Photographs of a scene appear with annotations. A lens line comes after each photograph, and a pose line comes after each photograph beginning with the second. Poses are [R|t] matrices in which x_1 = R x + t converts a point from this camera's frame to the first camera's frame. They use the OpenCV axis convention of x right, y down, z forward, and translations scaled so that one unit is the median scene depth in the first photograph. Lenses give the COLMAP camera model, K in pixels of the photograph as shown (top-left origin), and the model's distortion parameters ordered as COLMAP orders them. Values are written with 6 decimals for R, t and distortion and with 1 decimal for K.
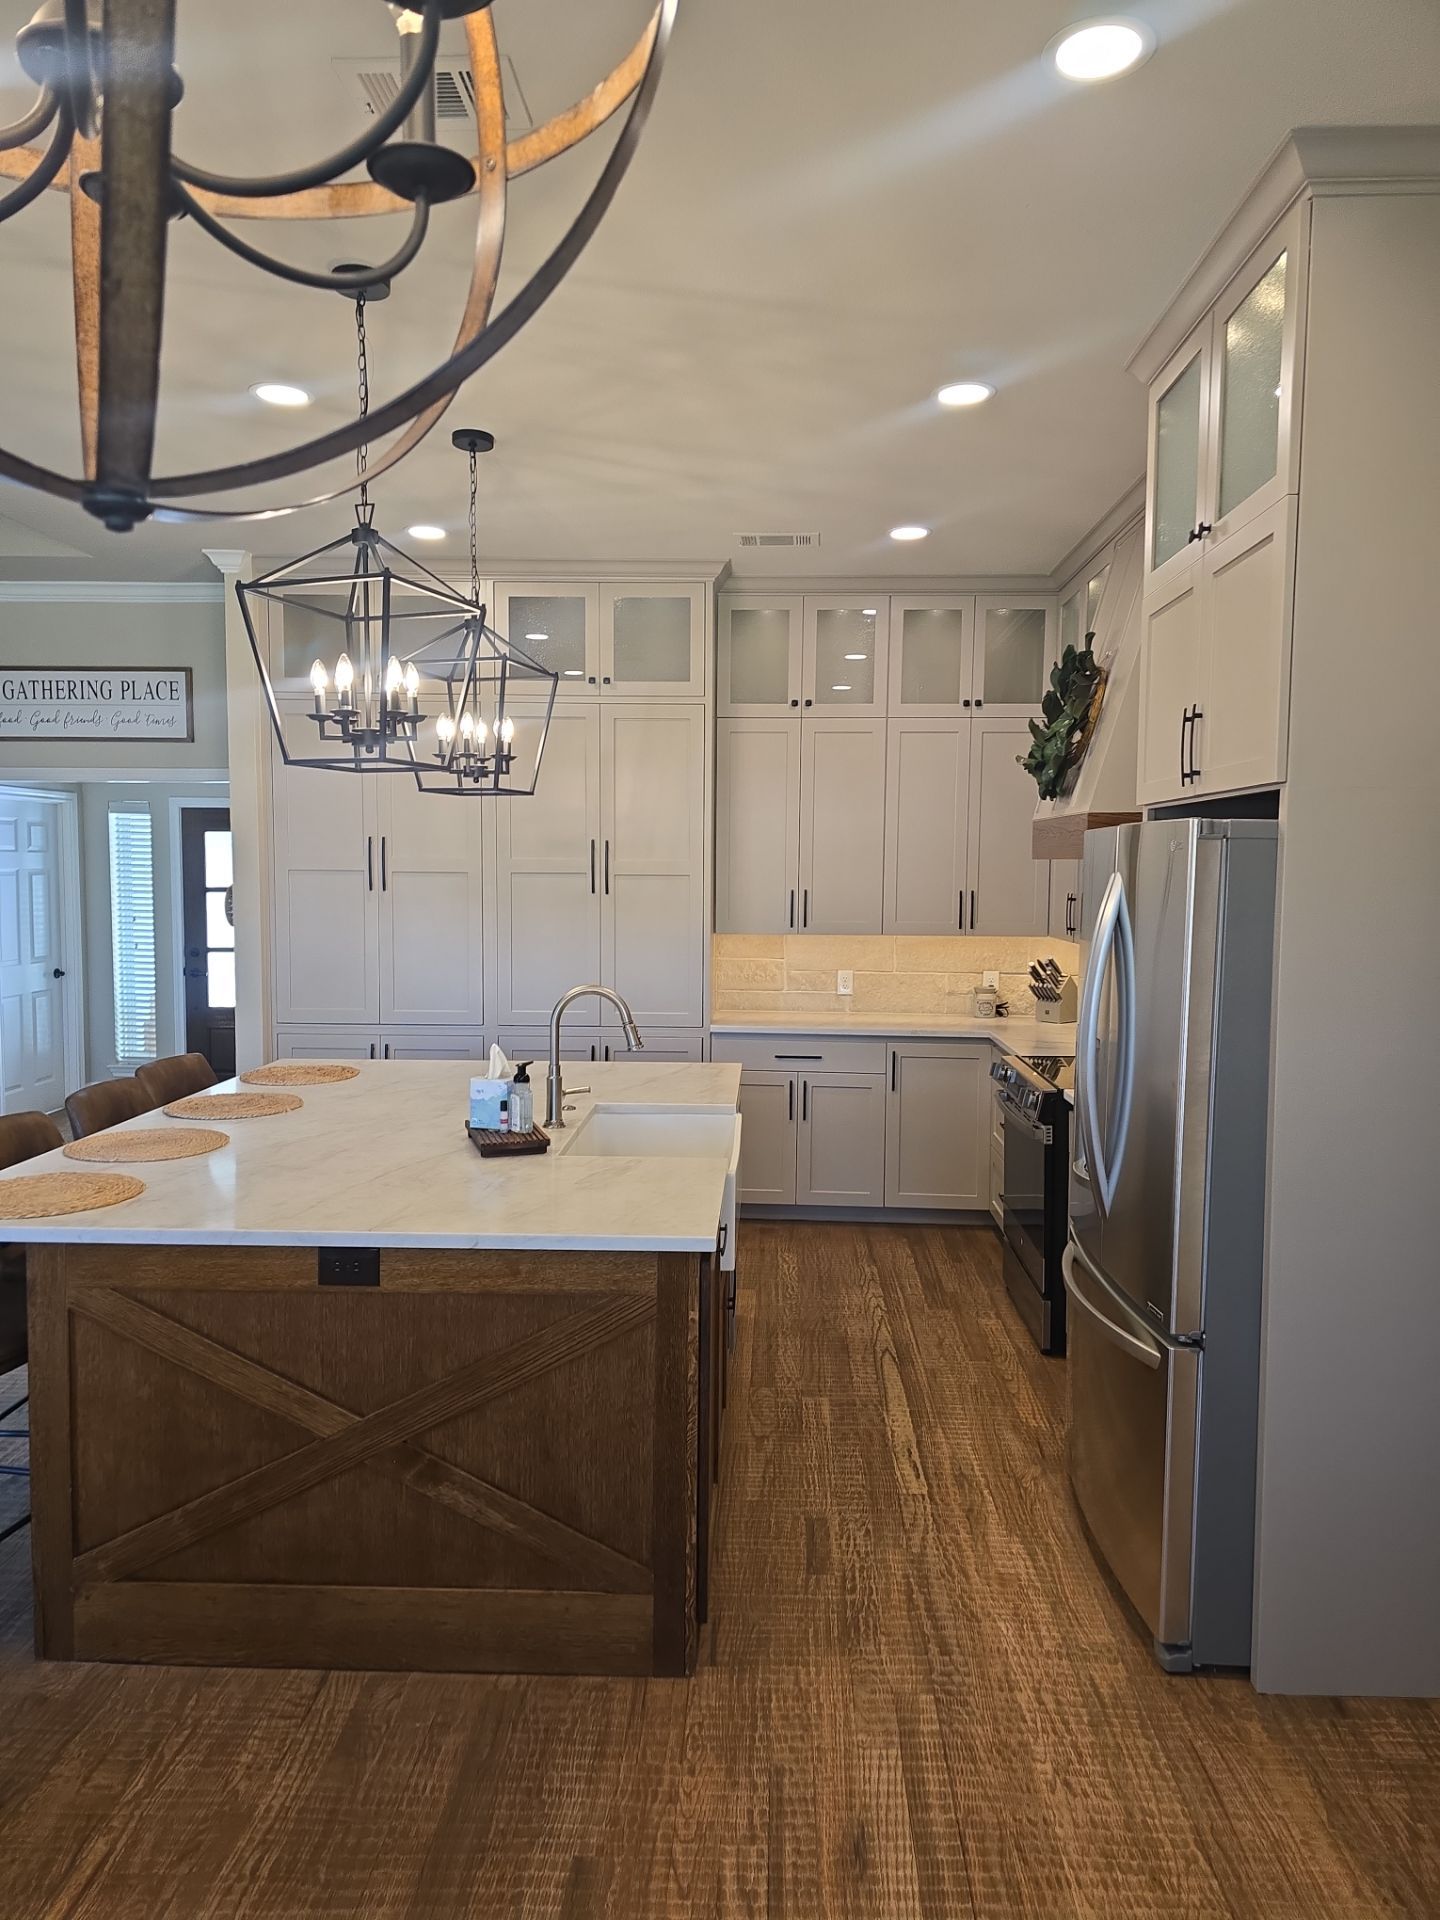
lens RADIAL K [[1290.9, 0, 730.5], [0, 1290.9, 955.3], [0, 0, 1]] dist [0.060913, -0.058138]
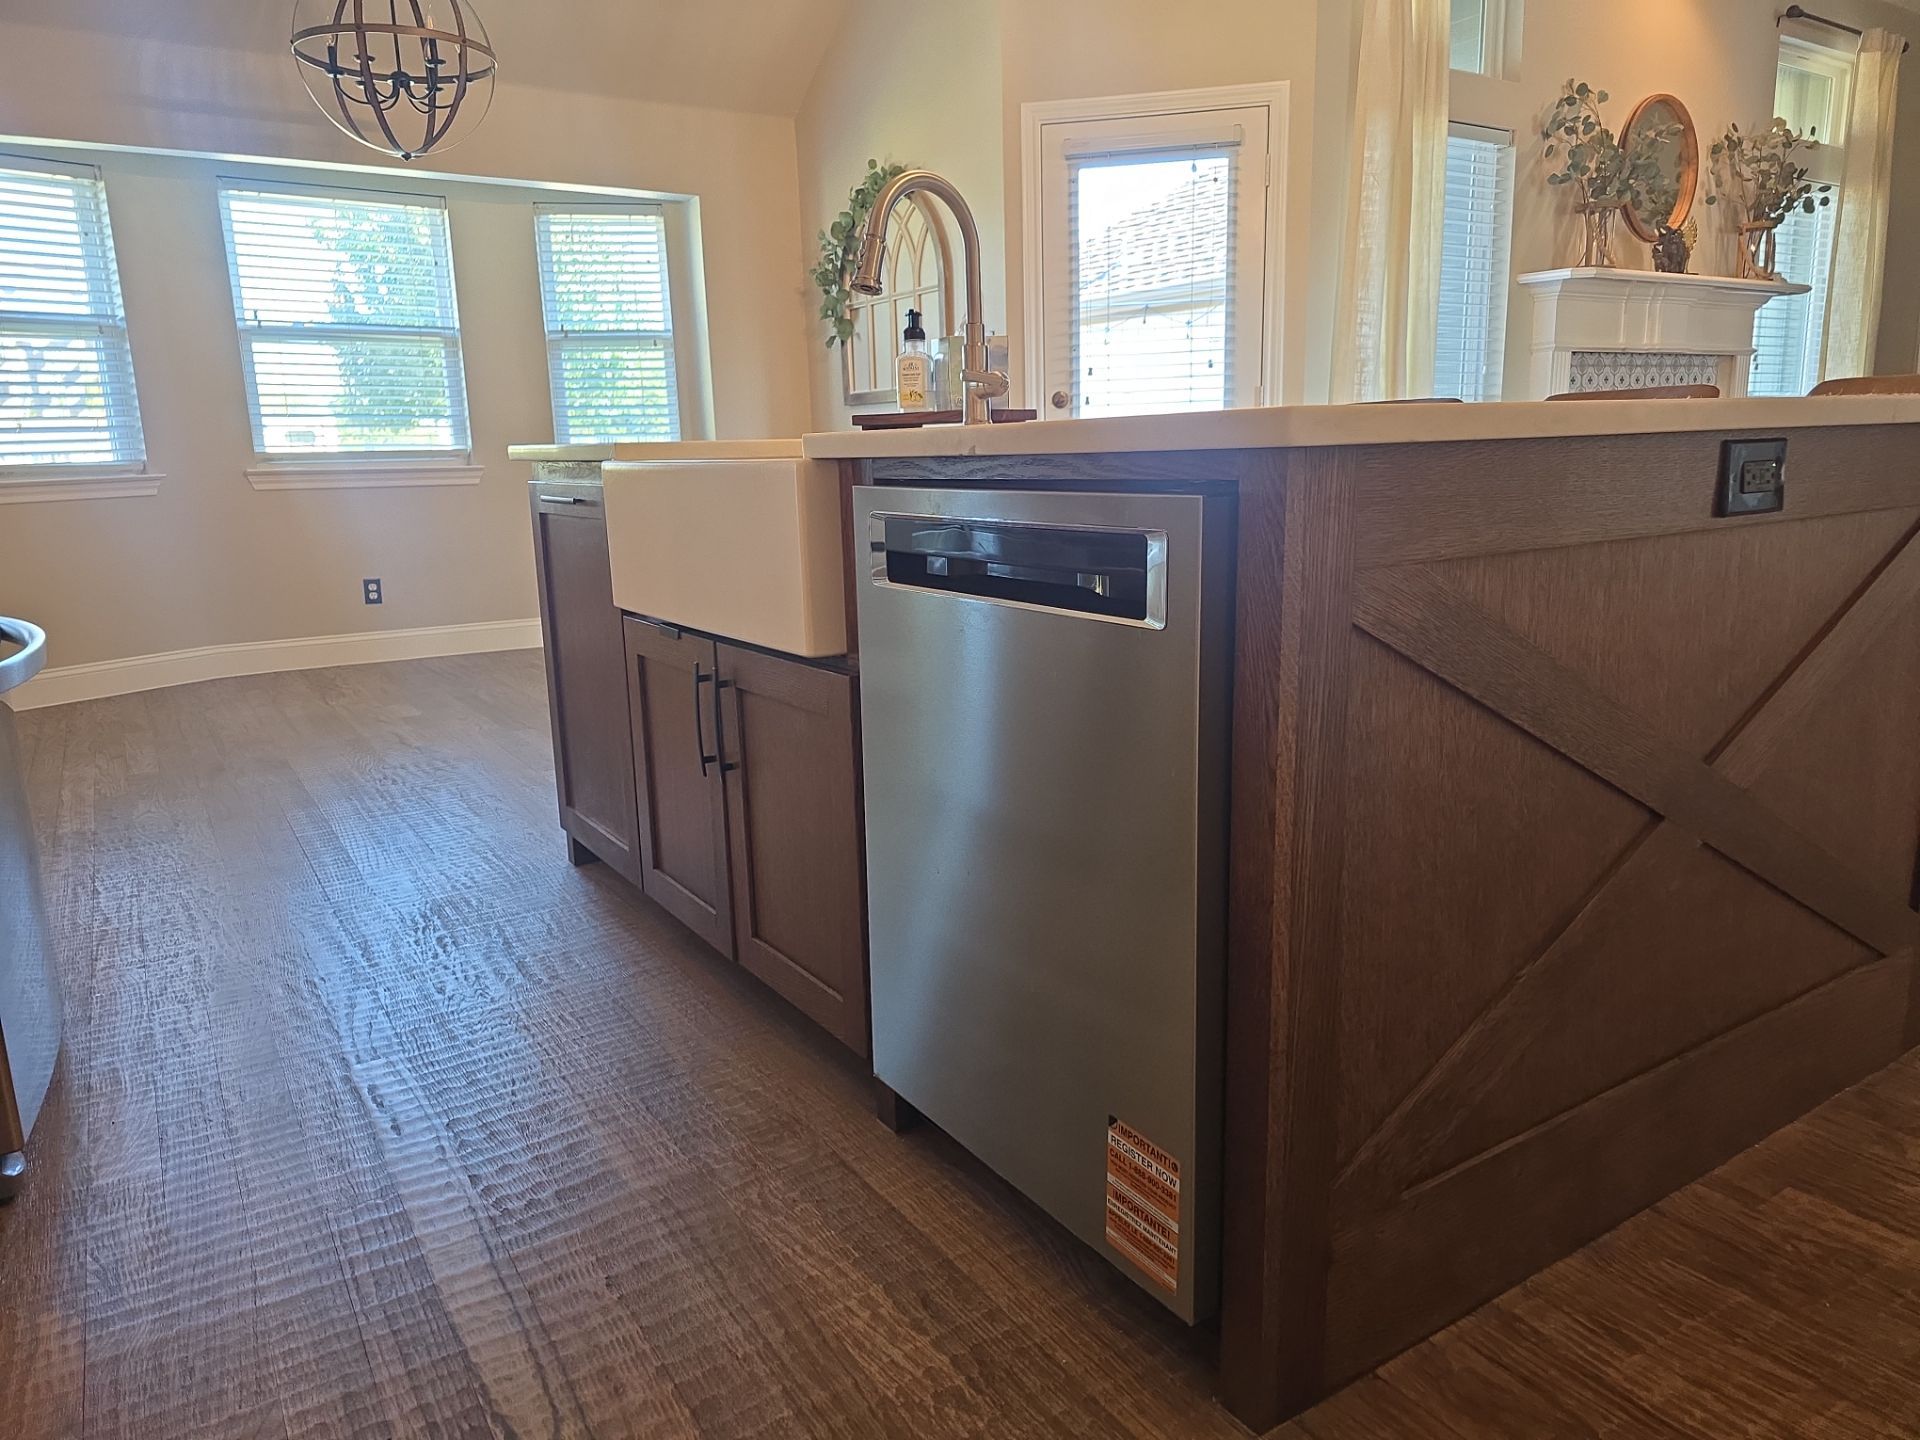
lens RADIAL K [[1290.9, 0, 947.8], [0, 1290.9, 722.8], [0, 0, 1]] dist [0.060913, -0.058138]
pose [[-0.822887, 0.125733, -0.554119, 0.251408], [-0.028101, 0.965012, 0.260697, 0.118447], [0.567510, 0.230095, -0.790562, 1.680487]]
